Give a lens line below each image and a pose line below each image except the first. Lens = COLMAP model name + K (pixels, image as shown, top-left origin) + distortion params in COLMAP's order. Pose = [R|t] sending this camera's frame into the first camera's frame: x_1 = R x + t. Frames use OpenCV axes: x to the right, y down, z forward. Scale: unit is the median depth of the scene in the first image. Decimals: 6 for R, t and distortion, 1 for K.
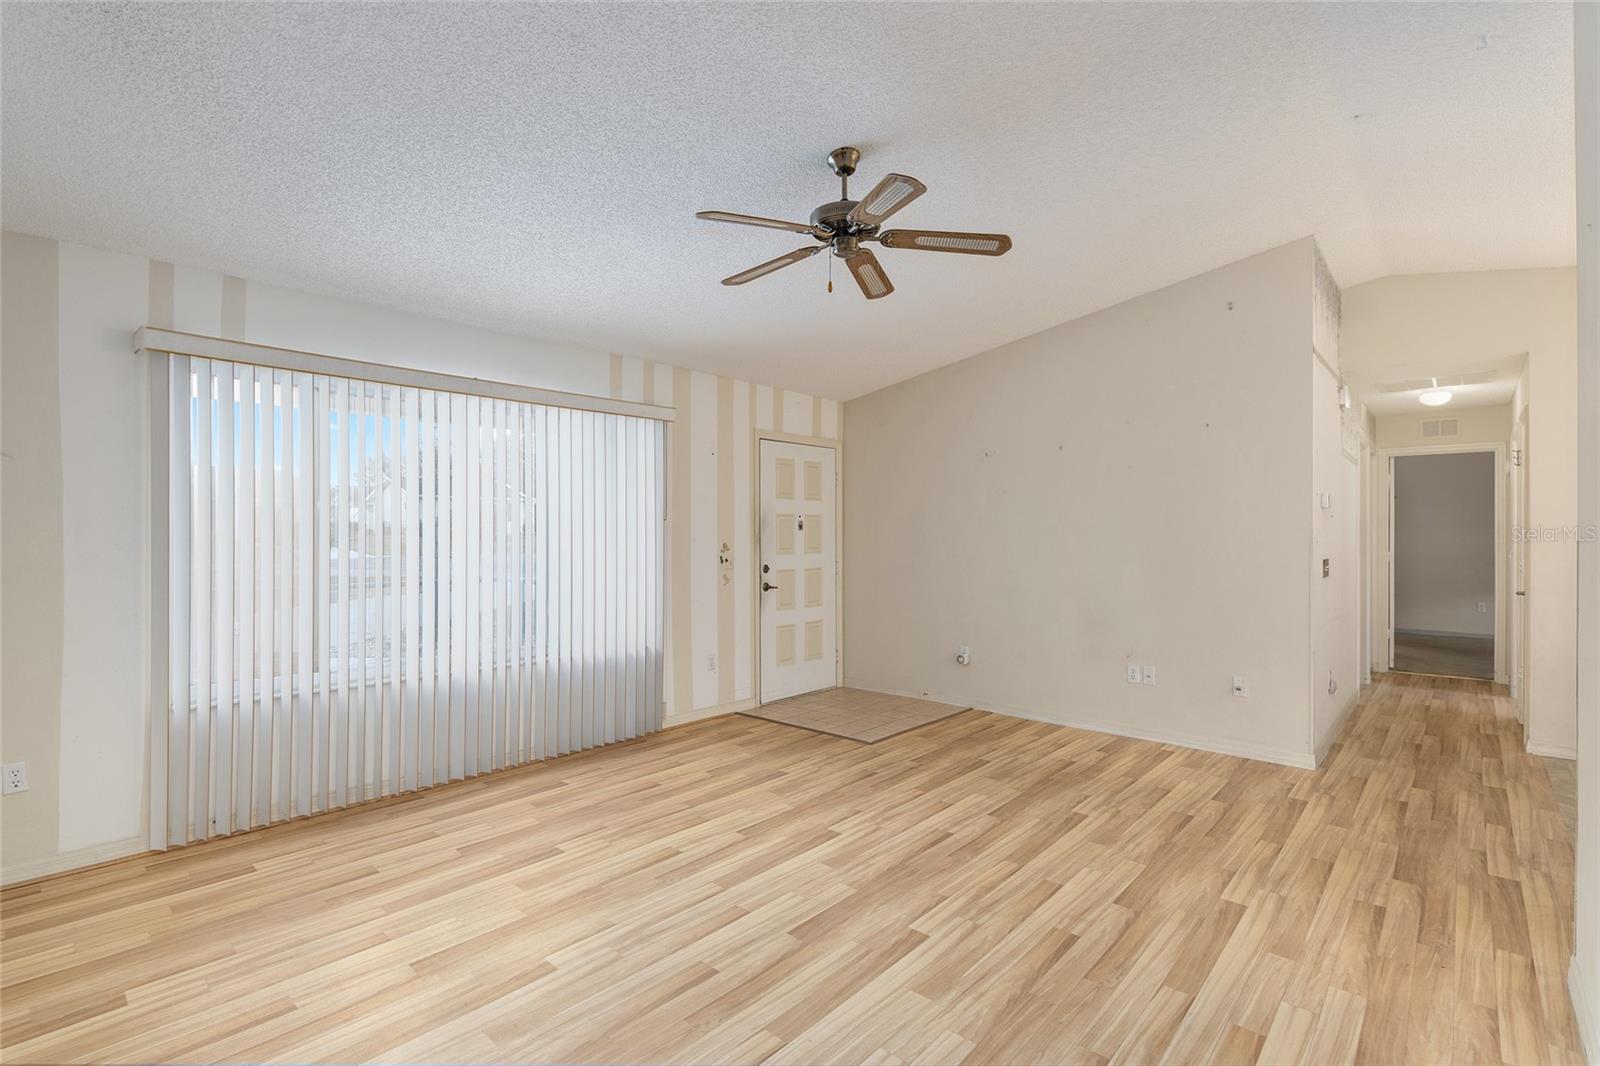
lens RADIAL K [[743.8, 0, 795.3], [0, 743.8, 528.4], [0, 0, 1]] dist [-0.004226, 0.000519]
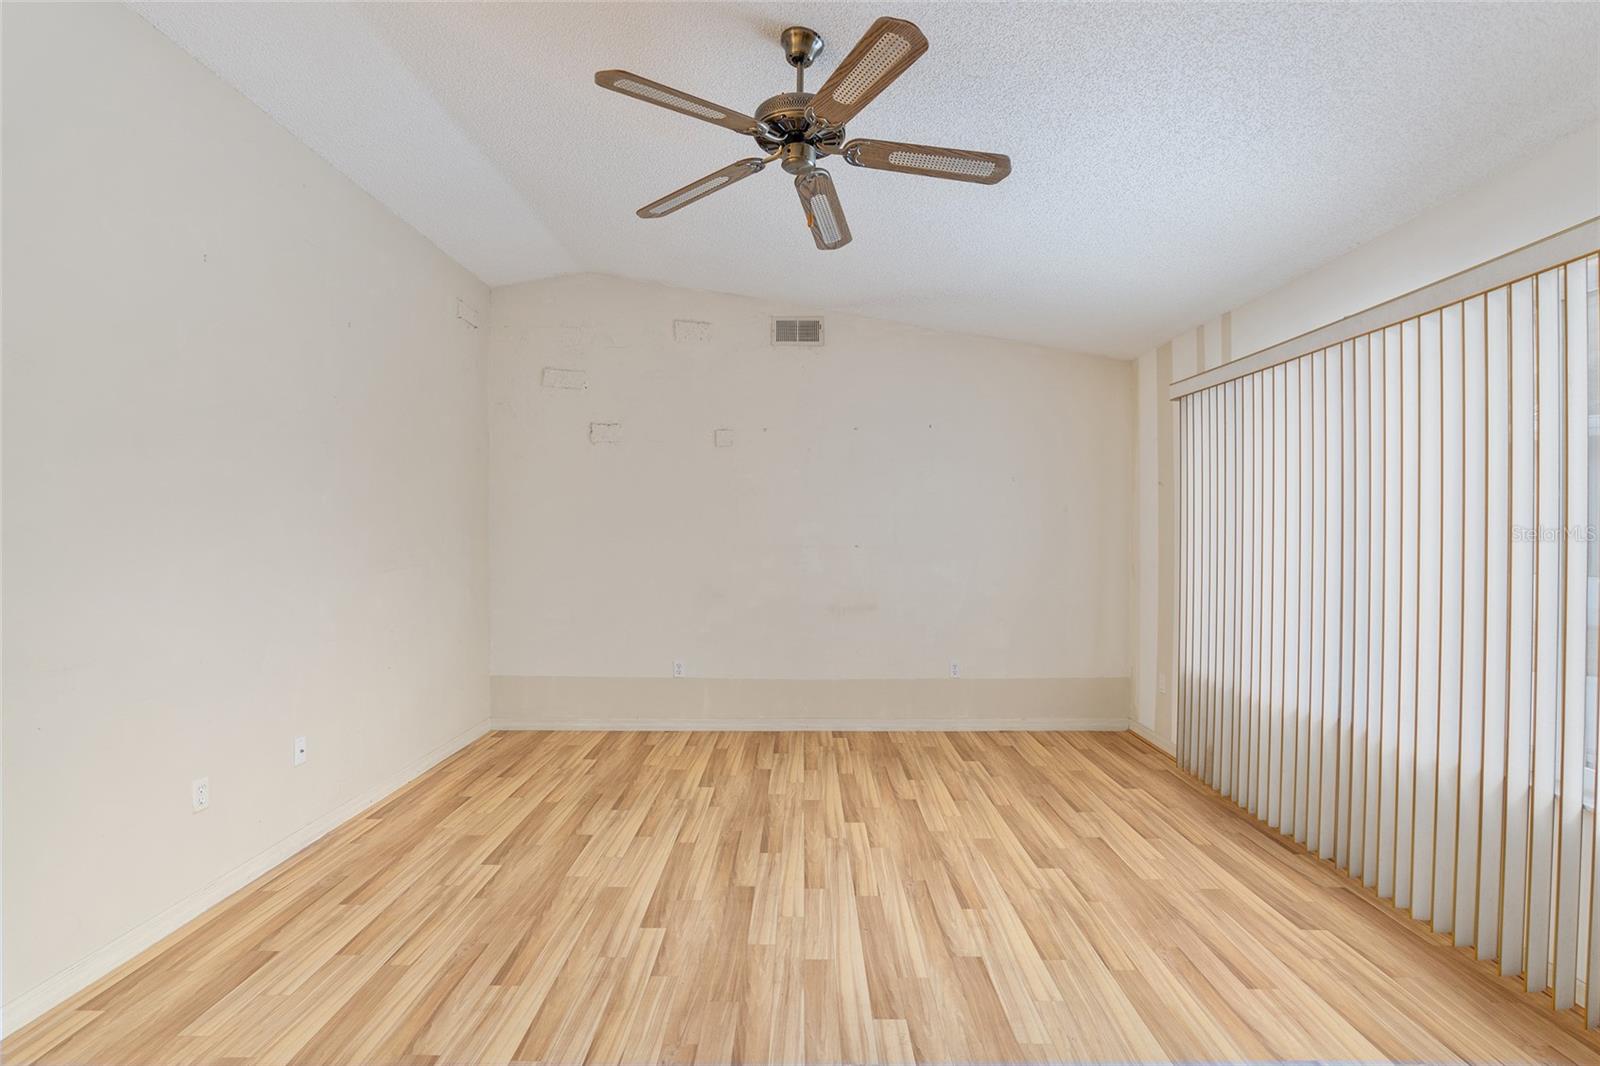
lens RADIAL K [[743.8, 0, 802.2], [0, 743.8, 532.6], [0, 0, 1]] dist [-0.004226, 0.000519]
pose [[-0.740695, 0.000865, -0.671840, 0.528916], [0.003683, 0.999989, -0.002773, 0.007076], [0.671831, -0.004528, -0.740691, 1.437669]]
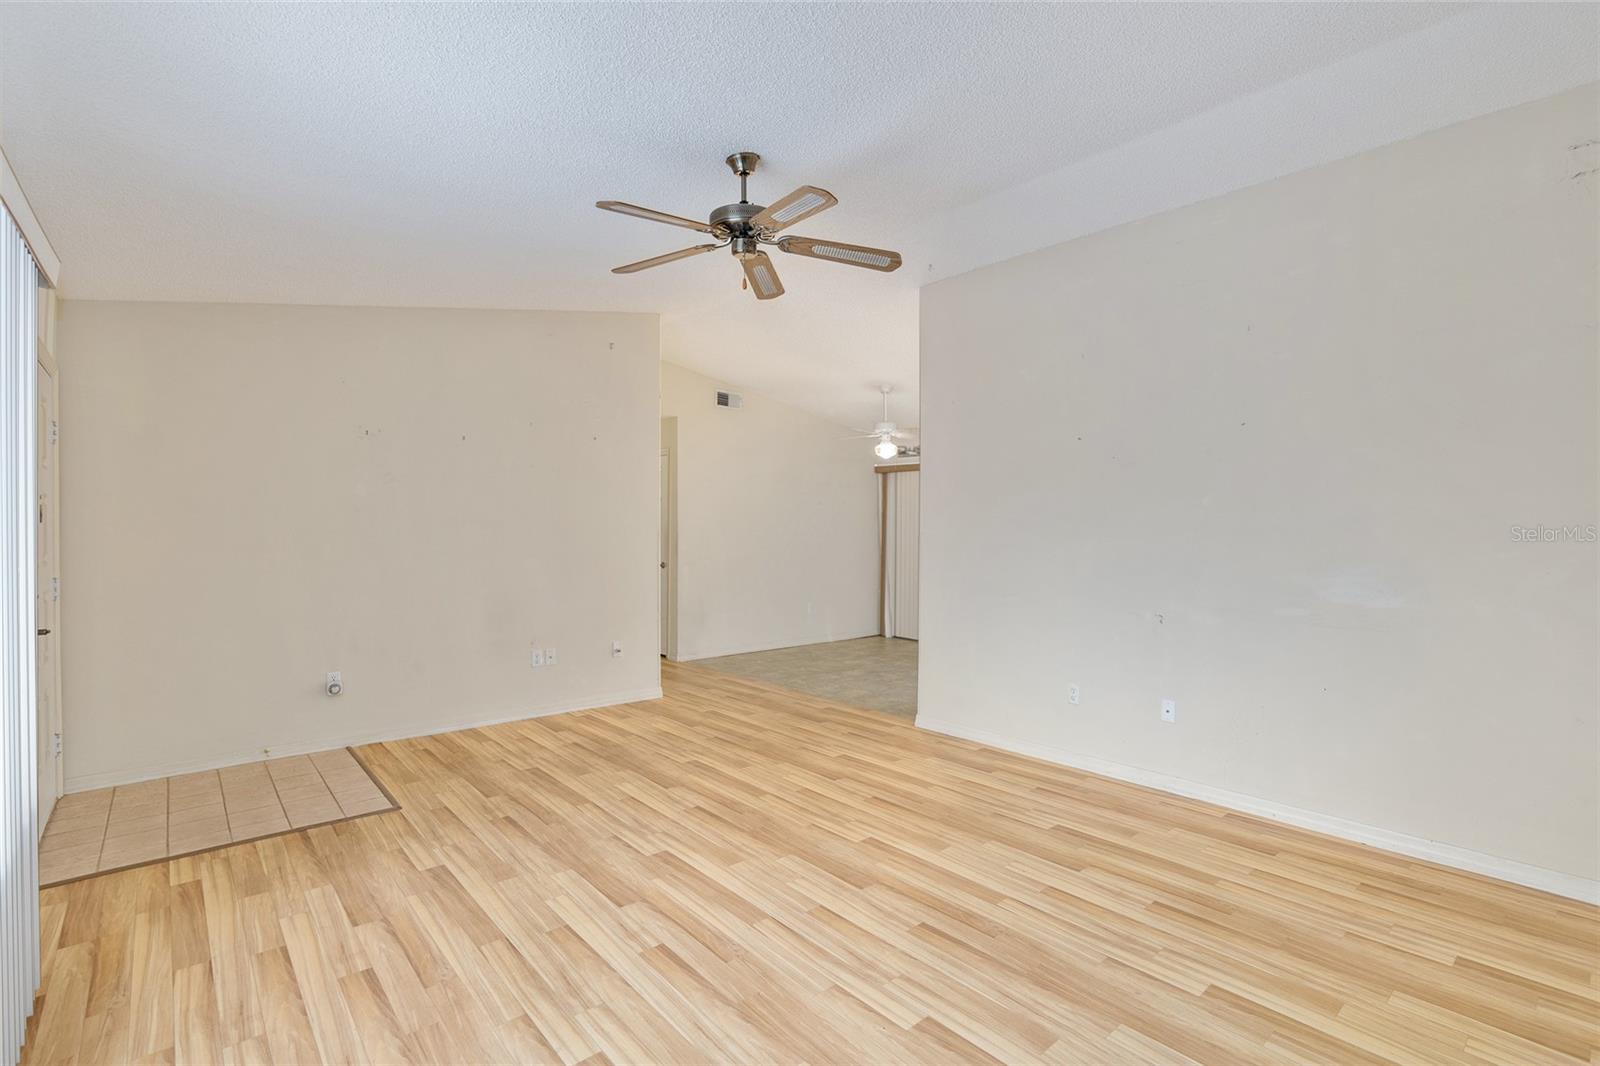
lens RADIAL K [[743.8, 0, 799.1], [0, 743.8, 532.1], [0, 0, 1]] dist [-0.004226, 0.000519]
pose [[0.117372, -0.002937, 0.993084, -0.859520], [-0.011082, 0.999929, 0.004267, 0.003003], [-0.993026, -0.011507, 0.117332, 0.736576]]
